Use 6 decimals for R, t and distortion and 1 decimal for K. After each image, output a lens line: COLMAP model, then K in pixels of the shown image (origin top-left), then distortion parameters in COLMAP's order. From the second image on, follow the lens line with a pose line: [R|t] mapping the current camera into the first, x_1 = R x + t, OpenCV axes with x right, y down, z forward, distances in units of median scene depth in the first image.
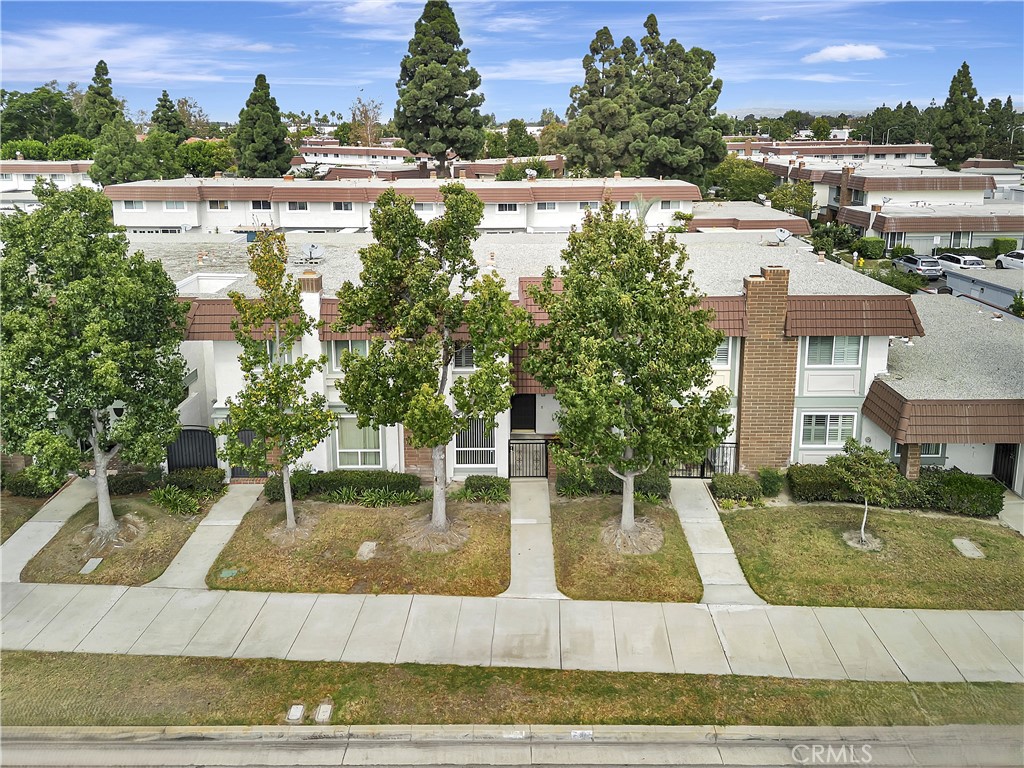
lens RADIAL K [[562.1, 0, 508.4], [0, 562.1, 382.9], [0, 0, 1]] dist [0.024256, -0.001647]
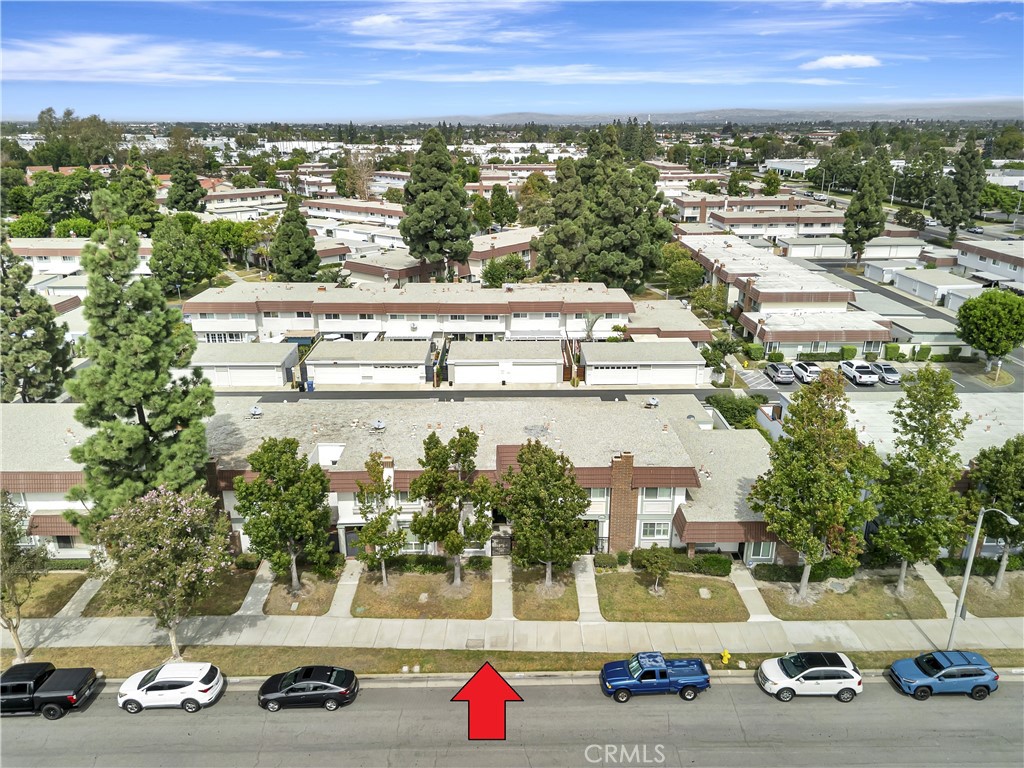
lens RADIAL K [[720.2, 0, 514.1], [0, 720.2, 384.4], [0, 0, 1]] dist [0.046854, 0.002714]
pose [[0.999648, -0.003303, 0.026337, 0.016987], [-0.000370, 0.990396, 0.138259, -0.829873], [-0.026541, -0.138221, 0.990046, -1.508825]]
